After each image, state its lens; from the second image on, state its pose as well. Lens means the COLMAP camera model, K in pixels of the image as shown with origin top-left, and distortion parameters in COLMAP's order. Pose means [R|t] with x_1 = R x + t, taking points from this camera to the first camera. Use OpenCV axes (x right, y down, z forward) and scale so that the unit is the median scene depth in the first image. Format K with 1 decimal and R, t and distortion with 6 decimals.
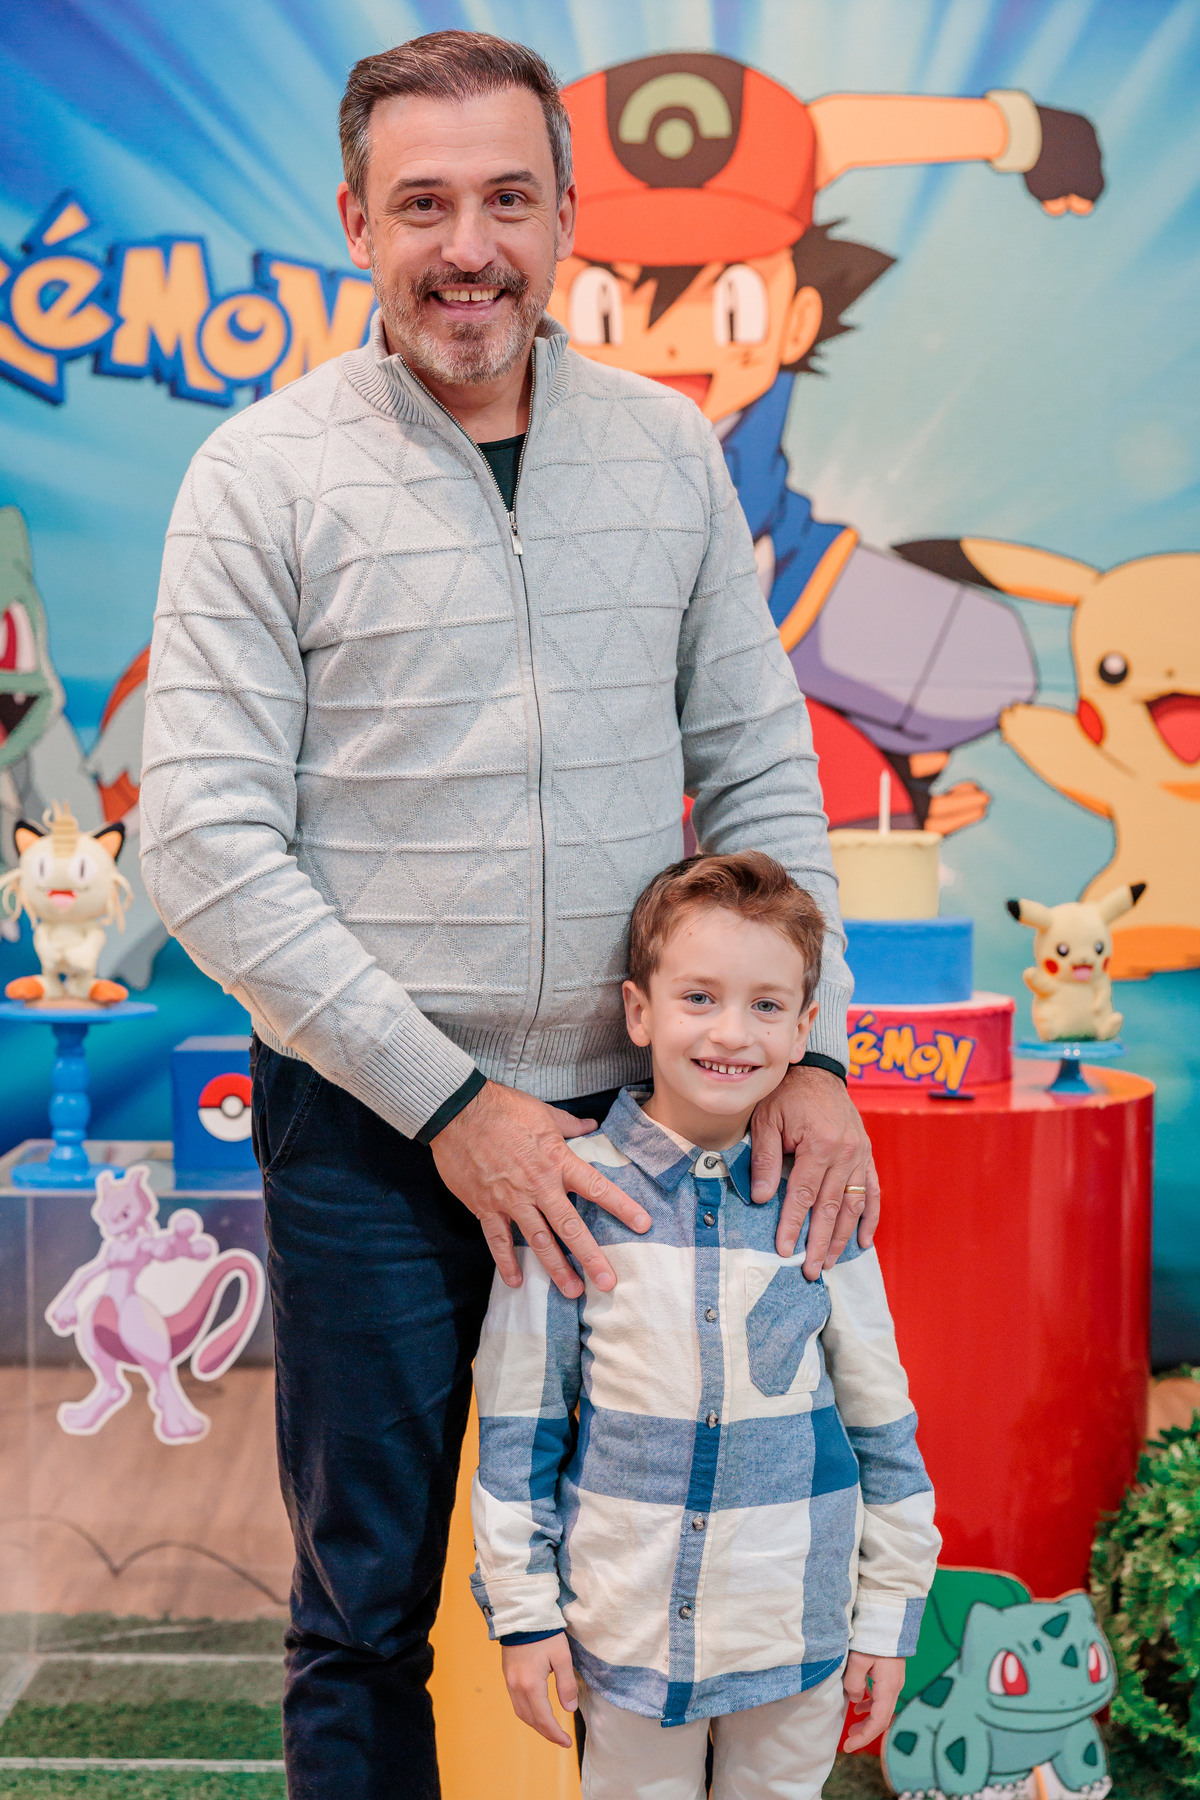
lens RADIAL K [[2911.8, 0, 599.6], [0, 2911.8, 912.5], [0, 0, 1]] dist [0.012063, 0.001503]
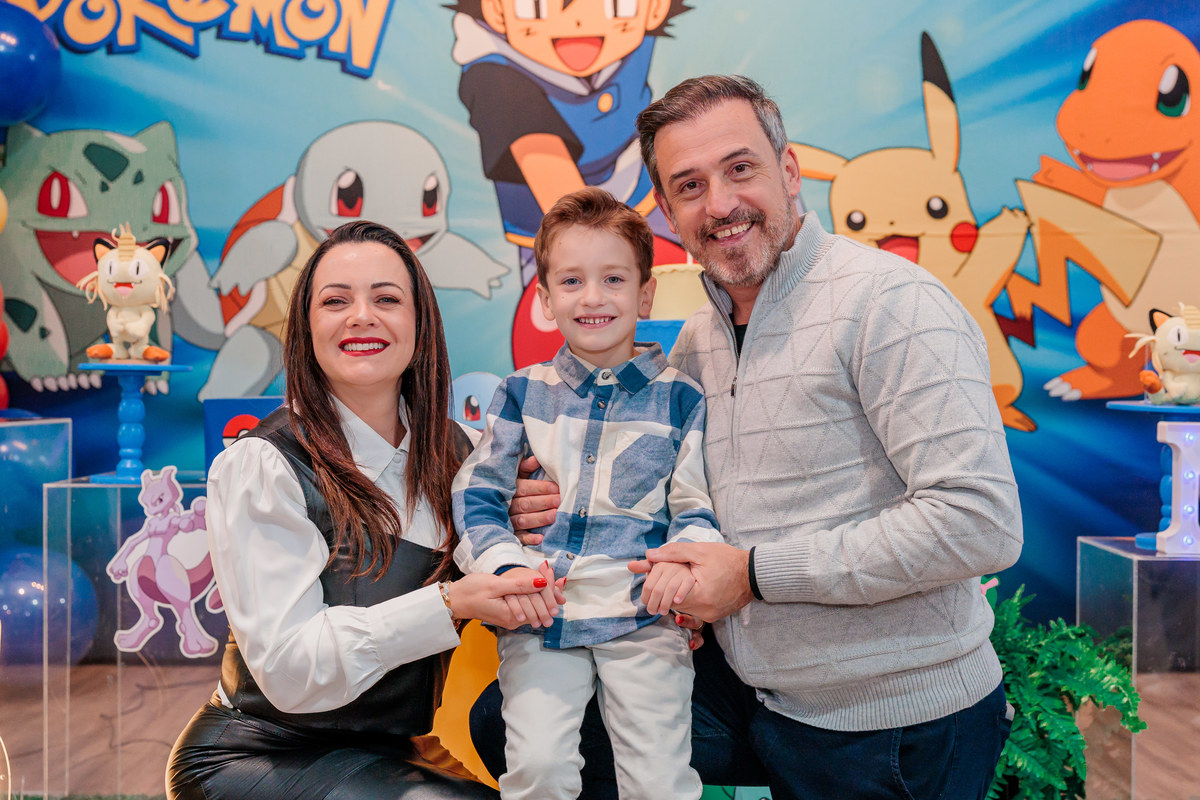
lens RADIAL K [[1638.9, 0, 600.0], [0, 1638.9, 400.0], [0, 0, 1]] dist [0.013405, -0.035707]
pose [[0.999997, -0.002380, 0.000635, 0.050936], [0.002408, 0.998741, -0.050103, 0.085064], [-0.000515, 0.050104, 0.998744, 0.156409]]
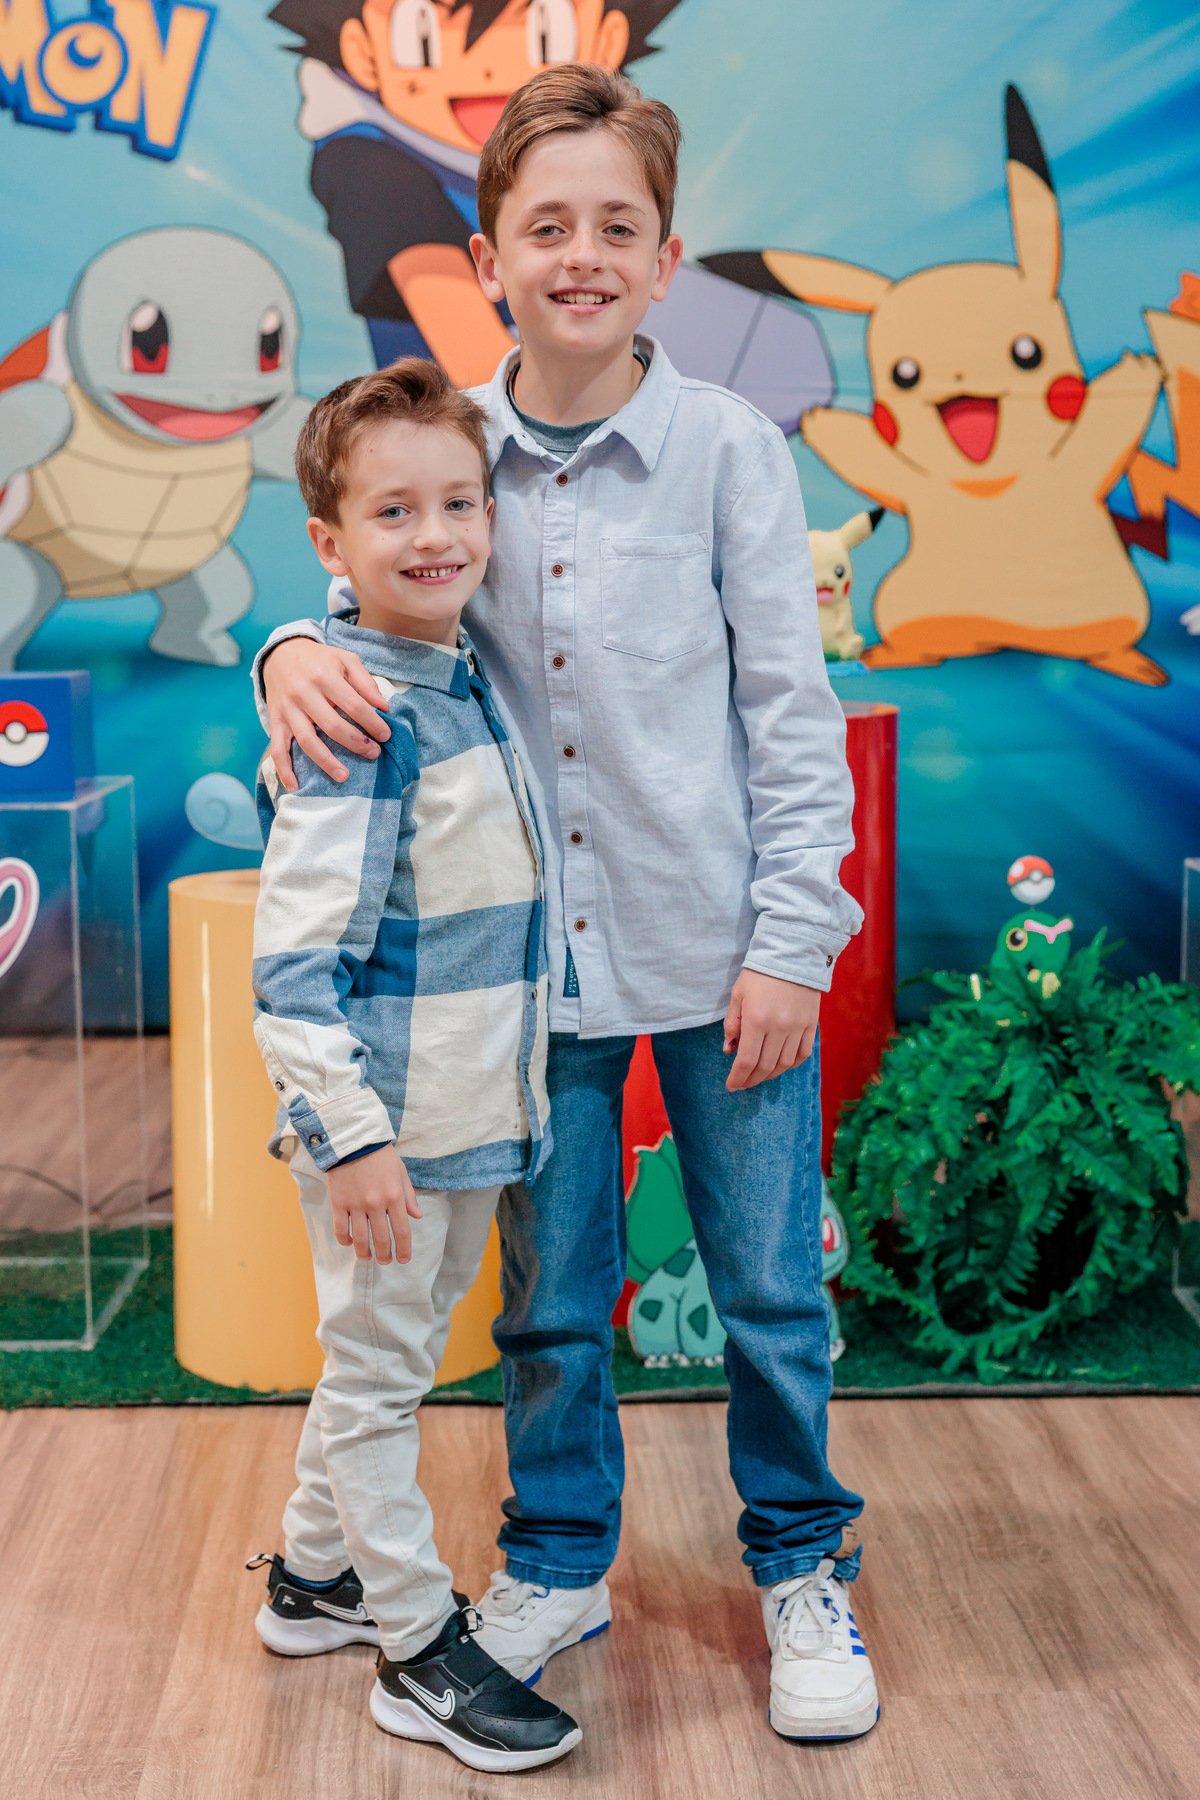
lens RADIAL K [[2580.2, 0, 590.1], [0, 2580.2, 890.7], [0, 0, 1]] dist [0.013691, -0.007766]
pose [[0.999795, -0.013580, 0.015019, 0.062384], [0.012581, 0.997825, 0.064702, 0.062204], [-0.015865, -0.064499, 0.997792, 0.060809]]
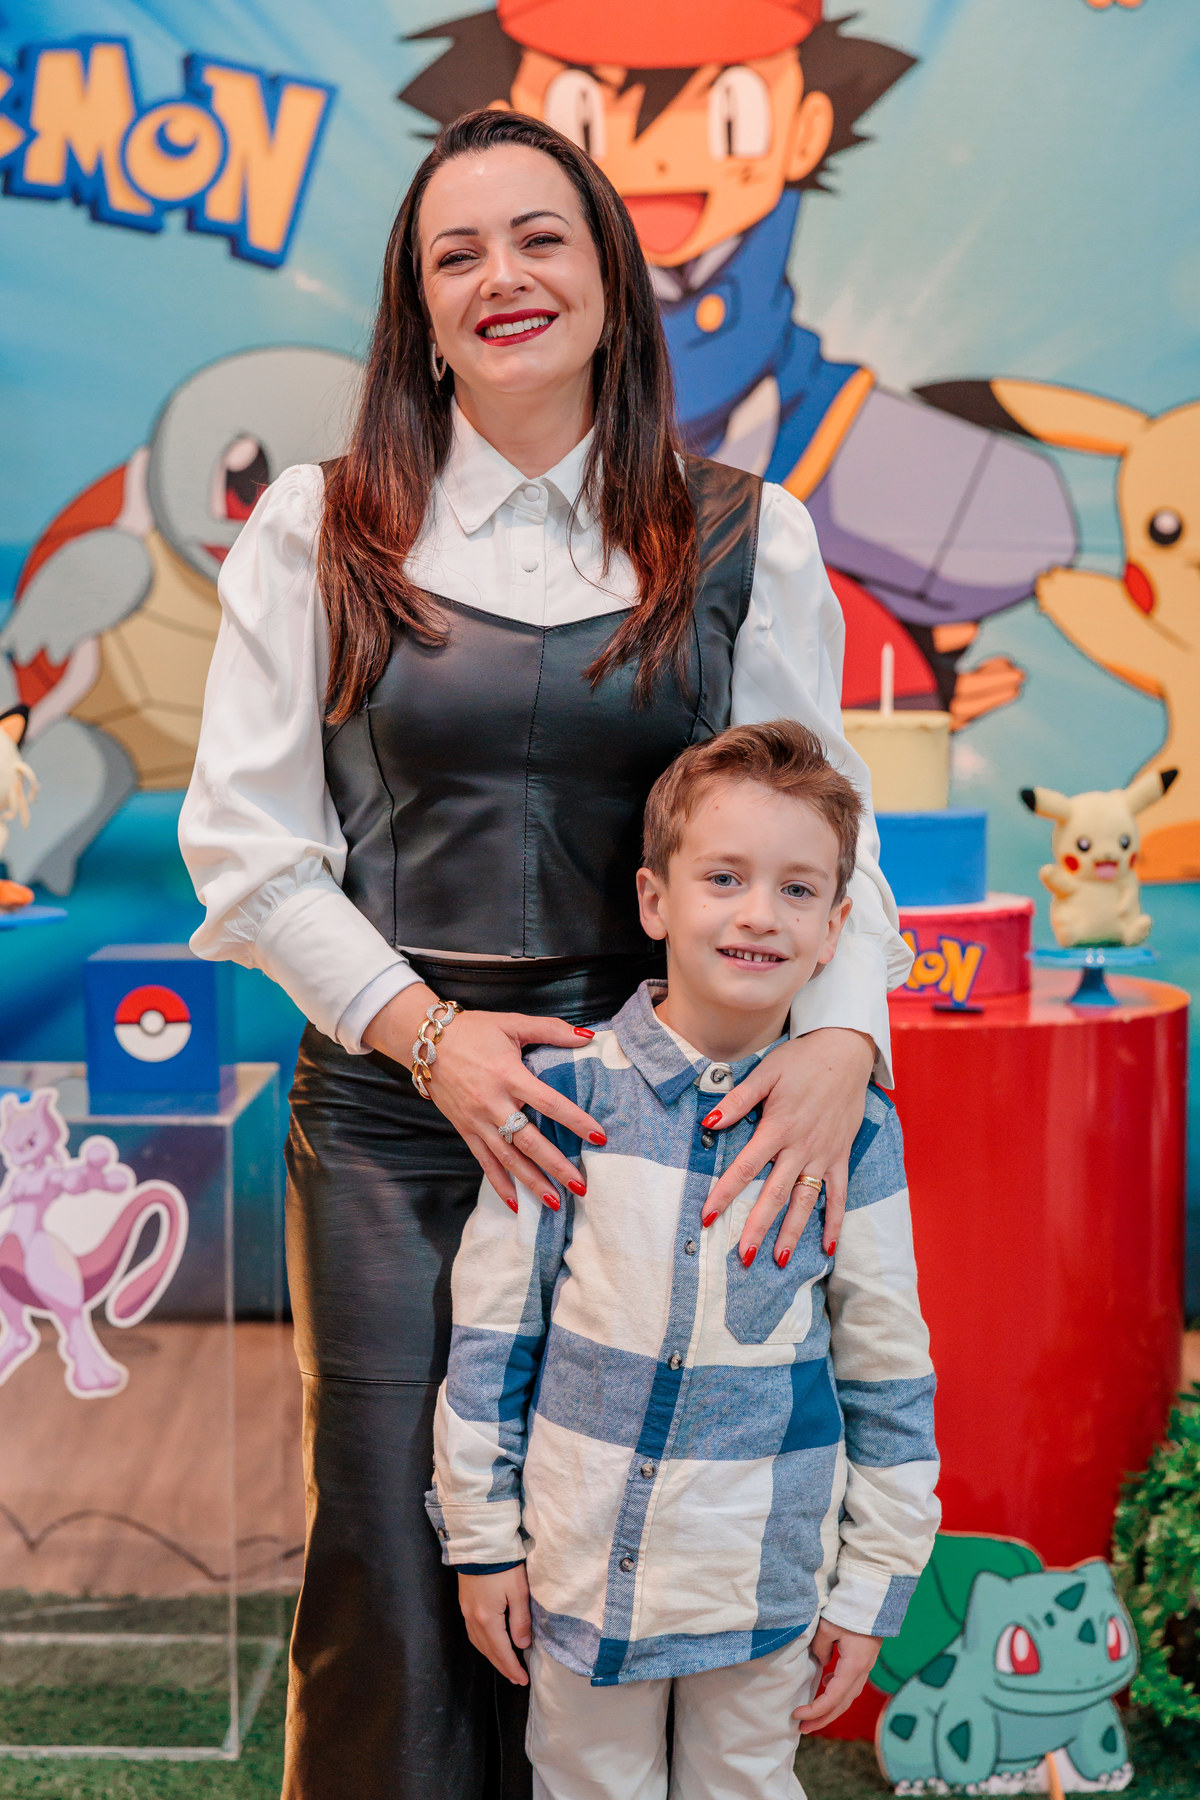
lens RADIAL K [[3360.2, 0, 591.3], [0, 3360.2, 906.3], [0, 0, 1]] dist [0.022503, -0.071279]
pose [[0.999966, -0.002654, -0.007773, 0.015596], [0.002870, 0.999607, 0.027868, 0.002505], [0.007696, -0.027889, 0.999581, -0.026611]]
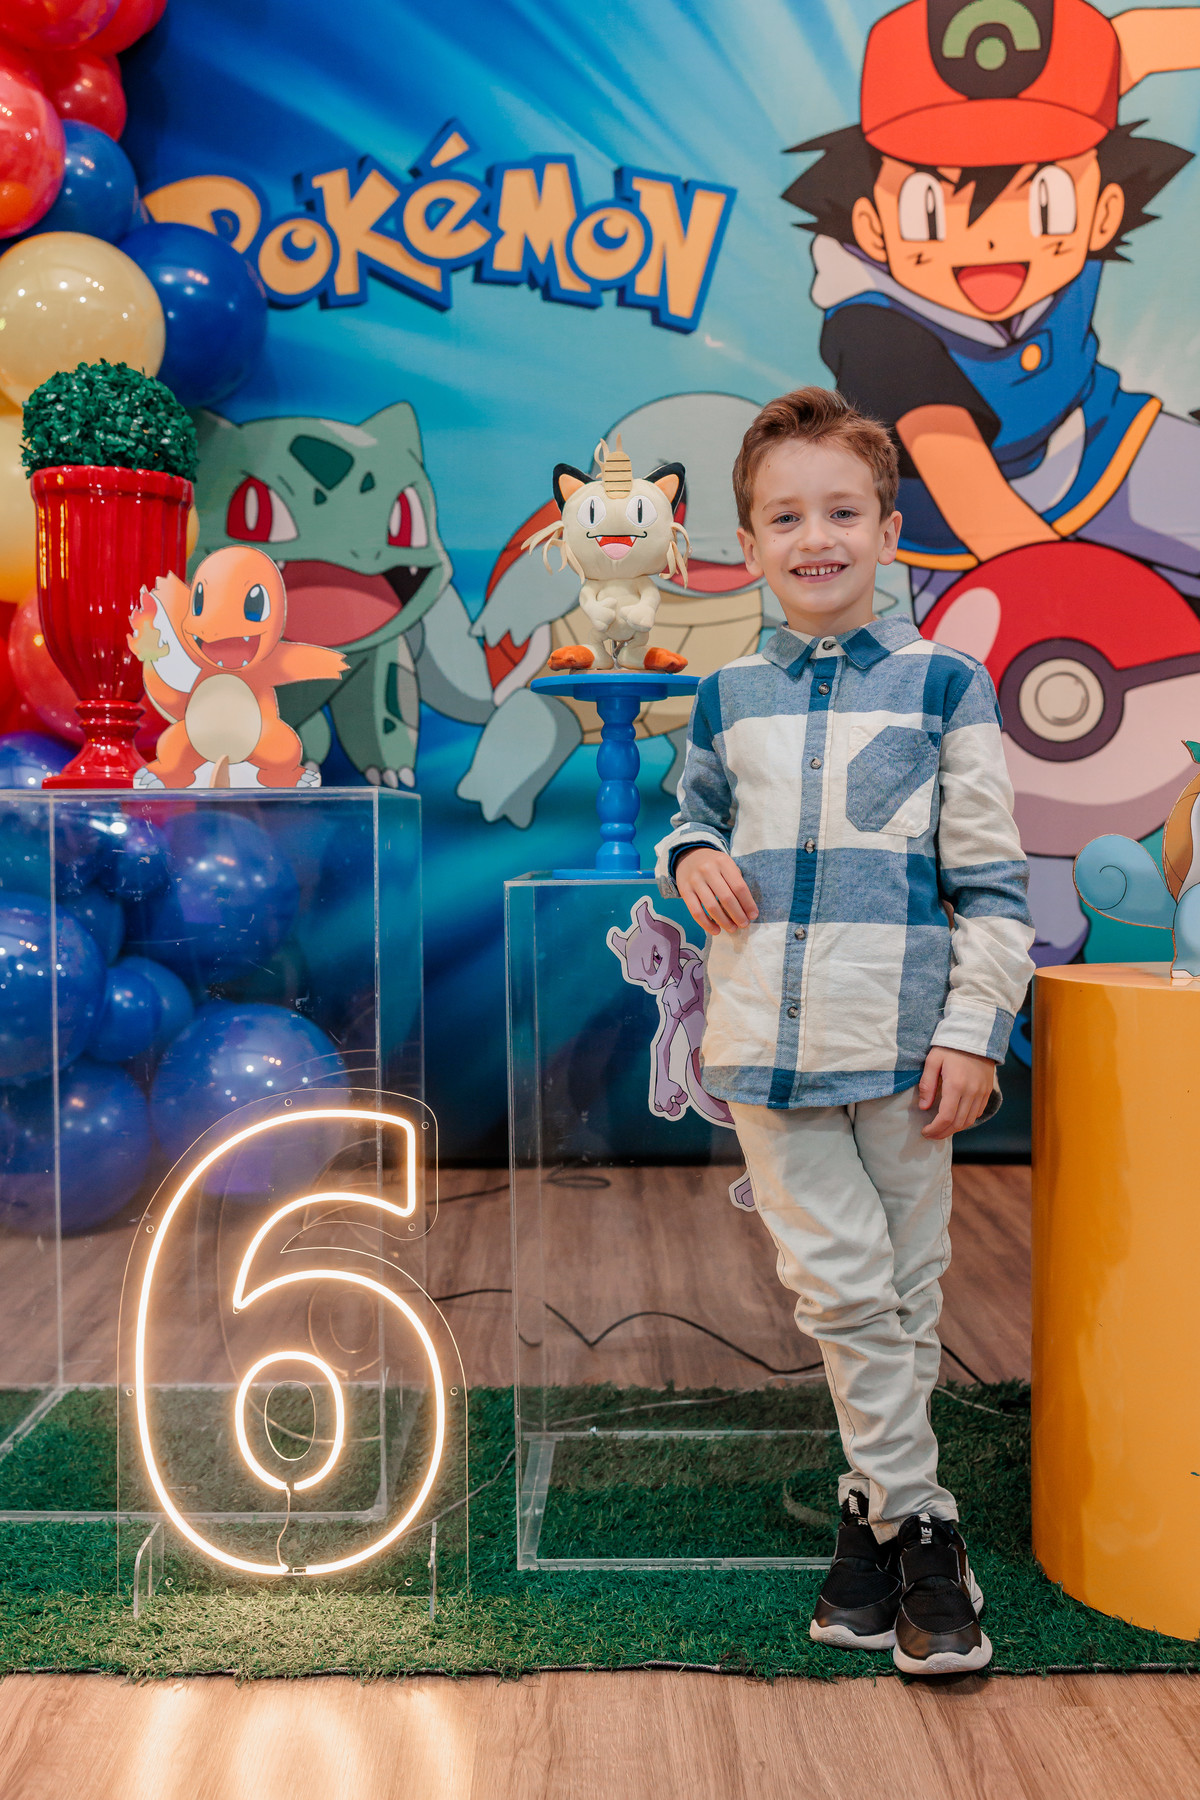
lens RADIAL K [[1854.4, 0, 599.4], [0, 1854.4, 873.8], [0, 0, 1]] dist [-0.000655, 0.012120]
pose [[0.999456, -0.021653, -0.024857, -0.161524], [0.020822, 0.999232, -0.033204, 0.099697], [0.025557, 0.032669, 0.999139, 0.415352]]
